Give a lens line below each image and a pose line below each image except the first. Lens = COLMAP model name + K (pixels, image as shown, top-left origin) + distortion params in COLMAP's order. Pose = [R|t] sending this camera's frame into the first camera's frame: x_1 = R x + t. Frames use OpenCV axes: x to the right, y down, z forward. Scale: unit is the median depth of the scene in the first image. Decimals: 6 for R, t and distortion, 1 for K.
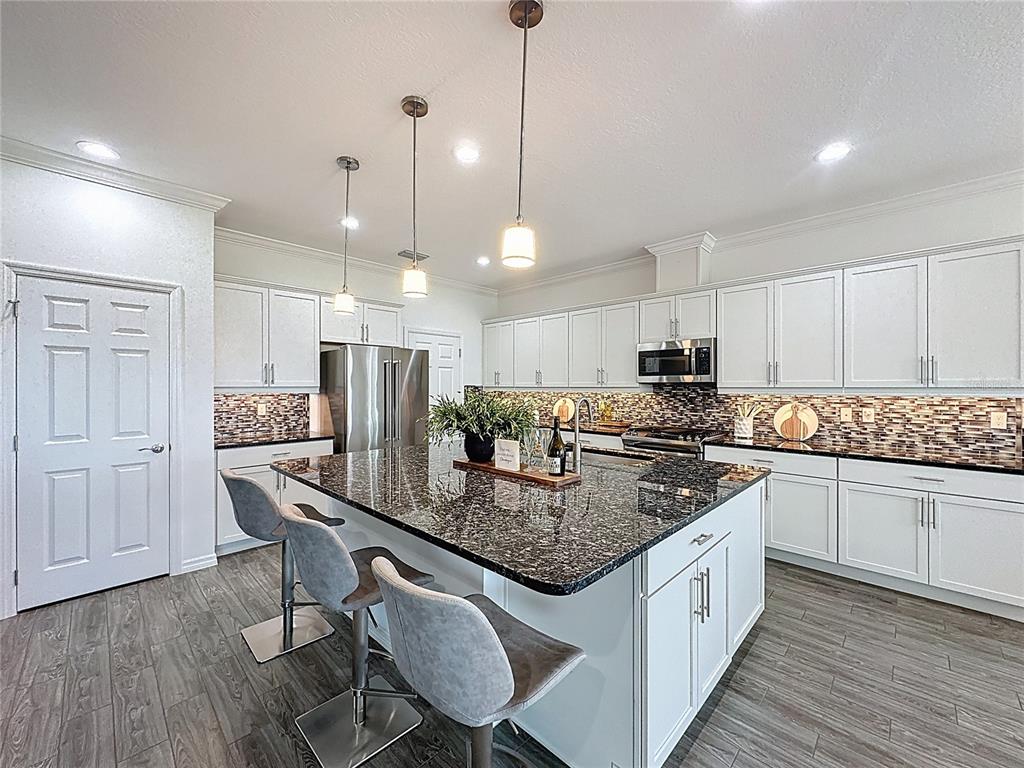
lens RADIAL K [[410.3, 0, 516.0], [0, 410.3, 387.0], [0, 0, 1]] dist [-0.002289, -0.000180]
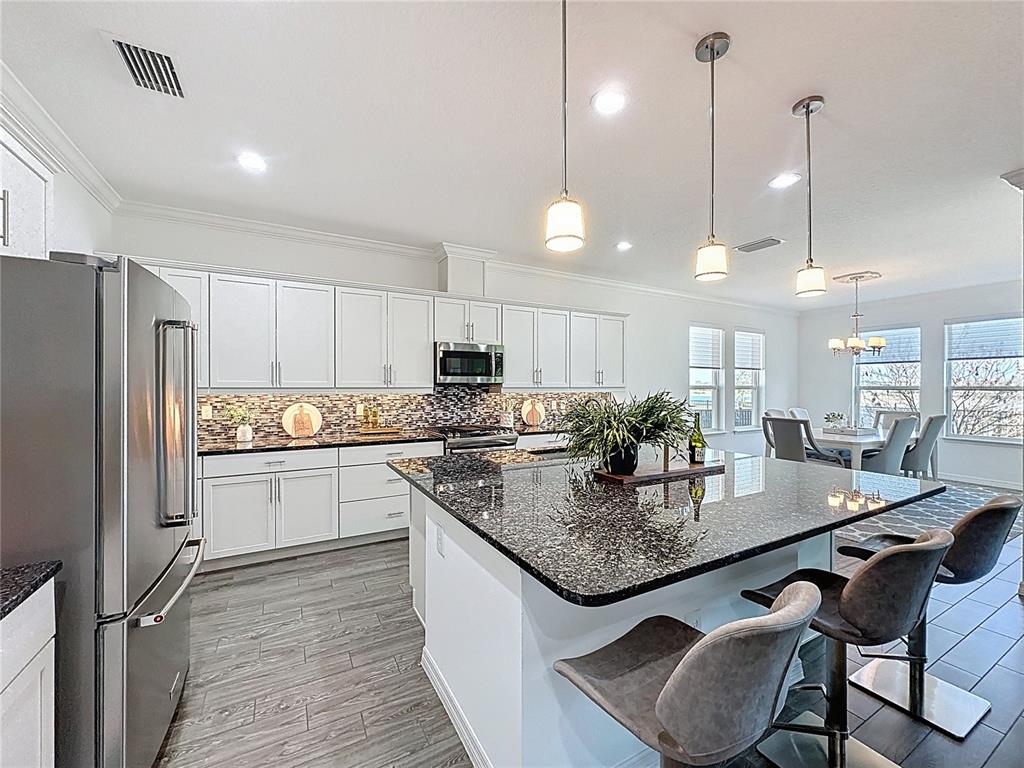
lens RADIAL K [[414.9, 0, 510.9], [0, 414.9, 387.1], [0, 0, 1]] dist [-0.002123, -0.000184]
pose [[0.287096, -0.001892, 0.957900, -0.597567], [-0.000031, 0.999998, 0.001985, -0.002532], [-0.957902, -0.000600, 0.287096, 0.582952]]
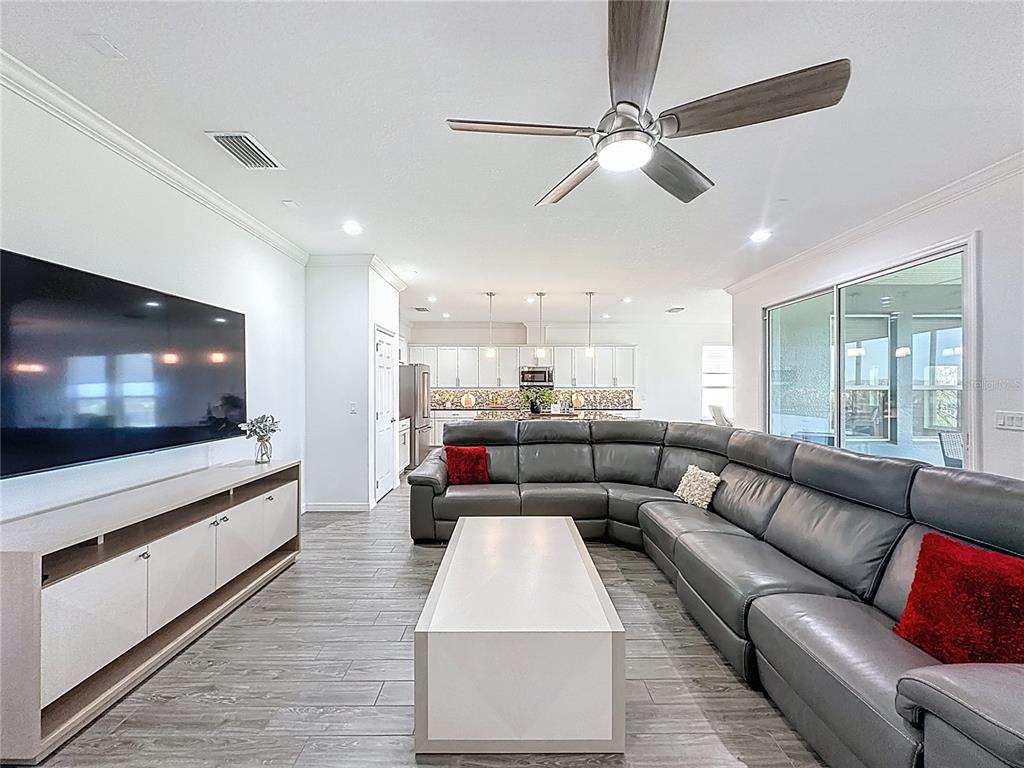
lens RADIAL K [[414.9, 0, 510.9], [0, 414.9, 387.1], [0, 0, 1]] dist [-0.002123, -0.000184]
pose [[0.708472, -0.000075, 0.705739, -1.309243], [0.002504, 0.999994, -0.002408, 0.003496], [-0.705734, 0.003473, 0.708468, -0.513639]]
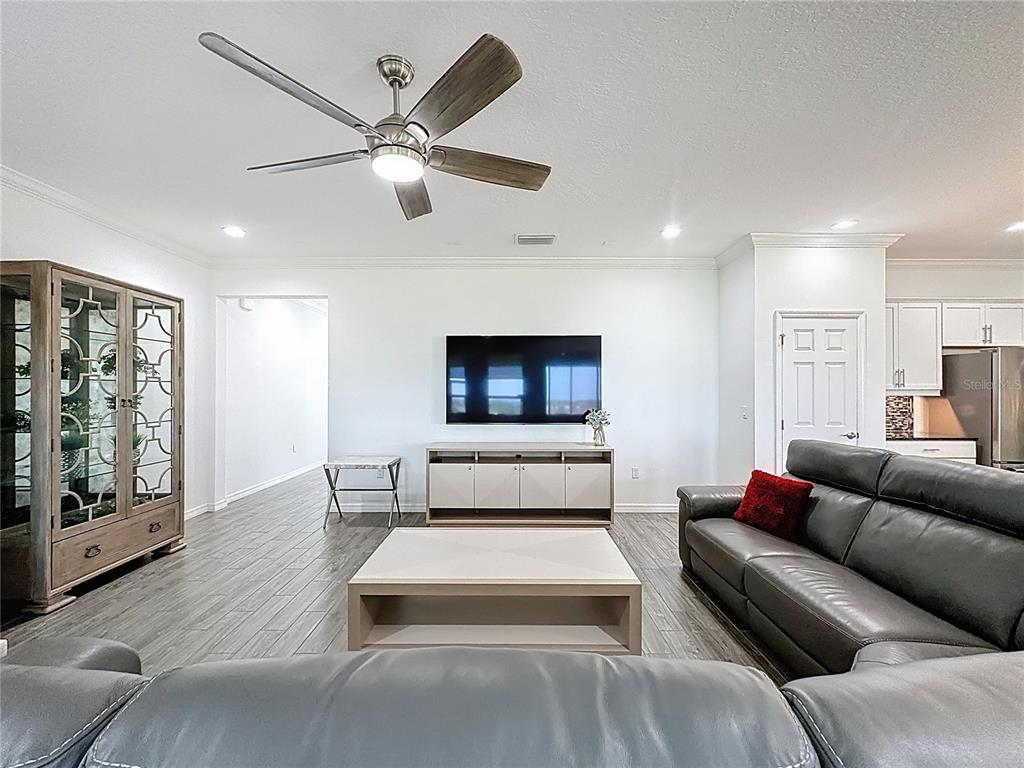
lens RADIAL K [[412.9, 0, 511.8], [0, 412.9, 386.0], [0, 0, 1]] dist [0.000400, -0.000076]
pose [[0.703012, -0.004212, -0.711165, -0.499449], [-0.003467, 0.999950, -0.009350, 0.003534], [0.711169, 0.009039, 0.702963, -0.516250]]
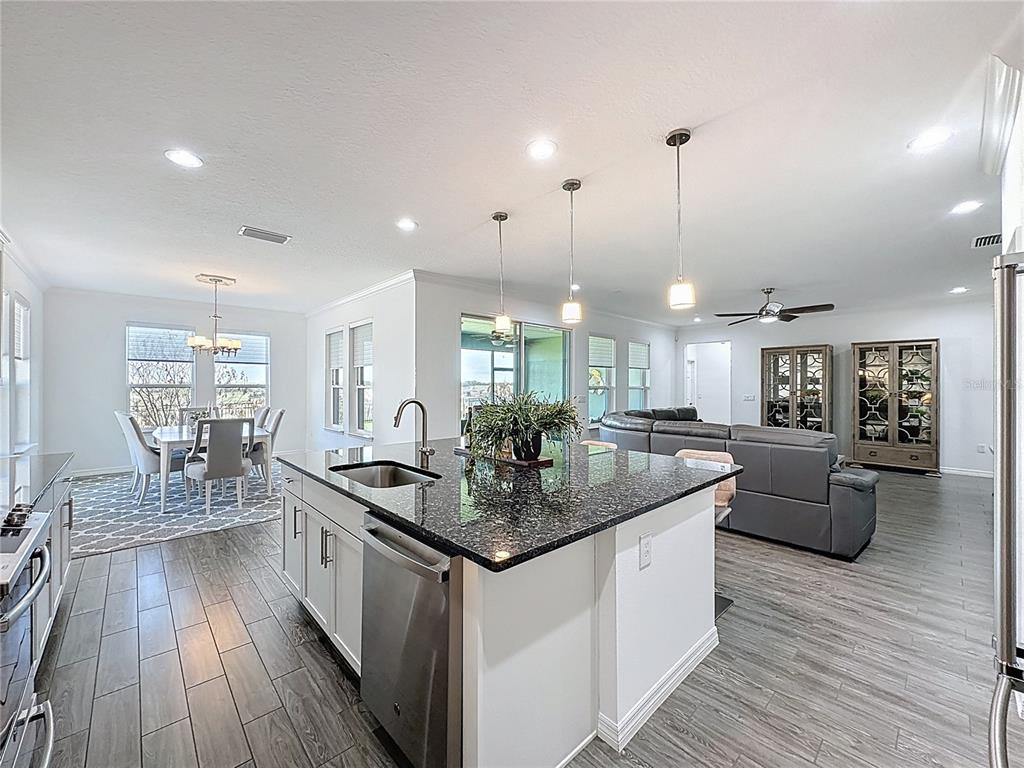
lens RADIAL K [[412.9, 0, 511.8], [0, 412.9, 386.0], [0, 0, 1]] dist [0.000400, -0.000076]
pose [[-0.999247, -0.003988, 0.038587, -0.052830], [-0.003904, 0.999990, 0.002255, -0.003231], [-0.038595, 0.002103, -0.999253, 1.224945]]
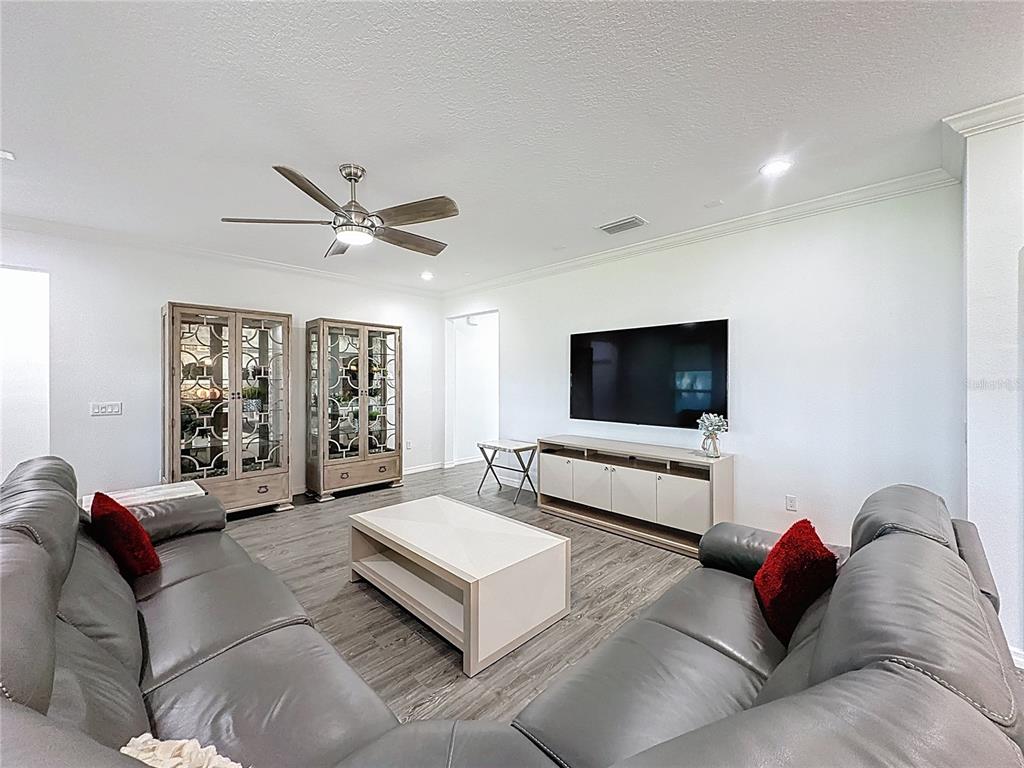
lens RADIAL K [[413.7, 0, 514.2], [0, 413.7, 379.3], [0, 0, 1]] dist [-0.001266, -0.000053]
pose [[0.004235, 0.000091, -0.999991, -0.245915], [-0.003967, 0.999992, 0.000074, -0.013898], [0.999983, 0.003966, 0.004235, -0.032748]]
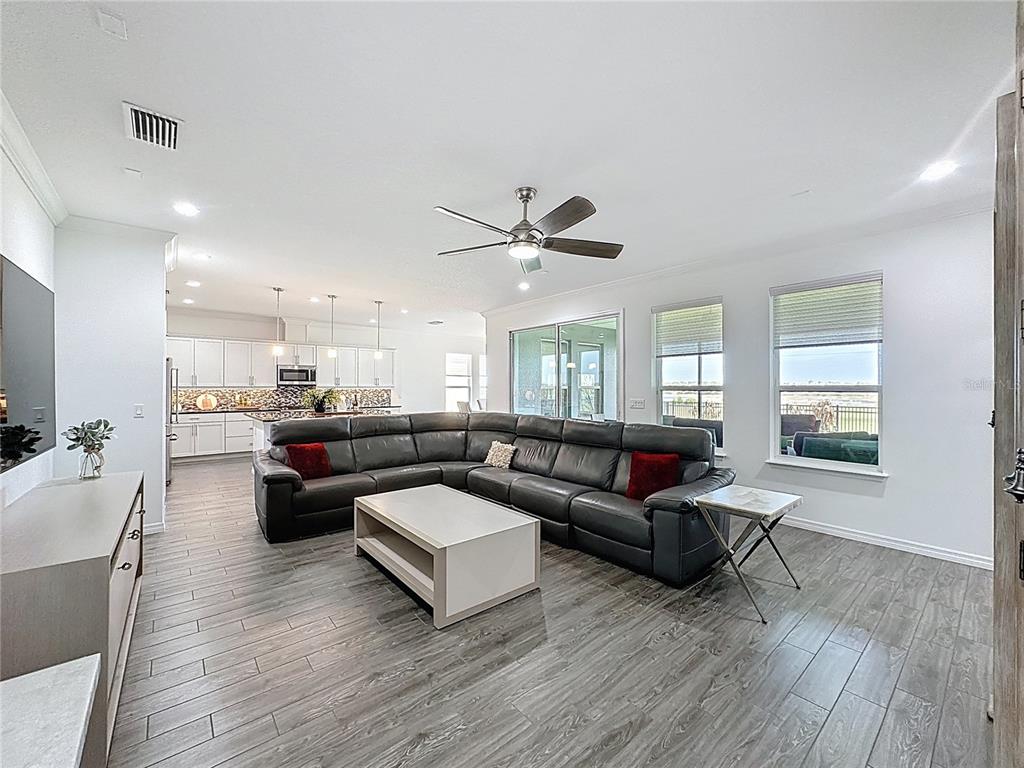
lens RADIAL K [[414.9, 0, 510.9], [0, 414.9, 387.1], [0, 0, 1]] dist [-0.002123, -0.000184]
pose [[0.098215, -0.000558, 0.995165, -1.665482], [0.000495, 1.000000, 0.000512, 0.001783], [-0.995165, 0.000443, 0.098215, -0.339480]]
